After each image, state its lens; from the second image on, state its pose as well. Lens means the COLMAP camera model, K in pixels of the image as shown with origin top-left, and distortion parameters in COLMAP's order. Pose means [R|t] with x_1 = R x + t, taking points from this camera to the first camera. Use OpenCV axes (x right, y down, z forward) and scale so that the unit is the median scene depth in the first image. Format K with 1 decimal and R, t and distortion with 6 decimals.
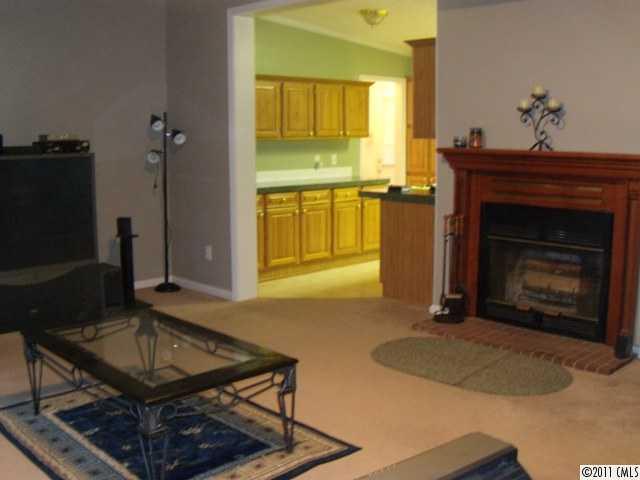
lens RADIAL K [[697.2, 0, 320.0], [0, 697.2, 240.0], [0, 0, 1]] dist [-0.286136, 0.300152]
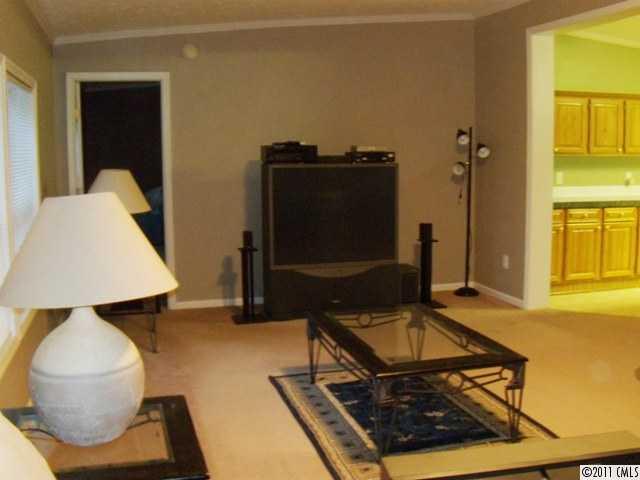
lens RADIAL K [[697.2, 0, 320.0], [0, 697.2, 240.0], [0, 0, 1]] dist [-0.286136, 0.300152]
pose [[0.879861, 0.056557, -0.471853, 0.096392], [-0.064558, 0.997914, -0.000770, 0.005029], [0.470825, 0.031139, 0.881677, -0.055280]]
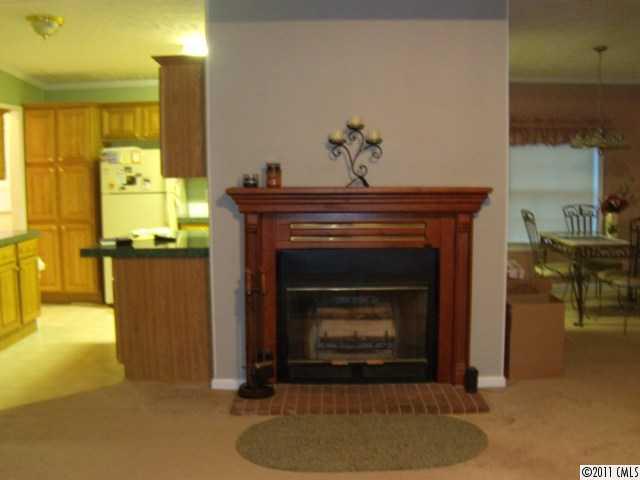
lens RADIAL K [[692.2, 0, 320.0], [0, 692.2, 240.0], [0, 0, 1]] dist [-0.202121, -0.003198]
pose [[0.709646, -0.076690, 0.700372, -0.331449], [0.112586, 0.993628, -0.005276, -0.056806], [-0.695505, 0.082596, 0.713758, 0.346618]]
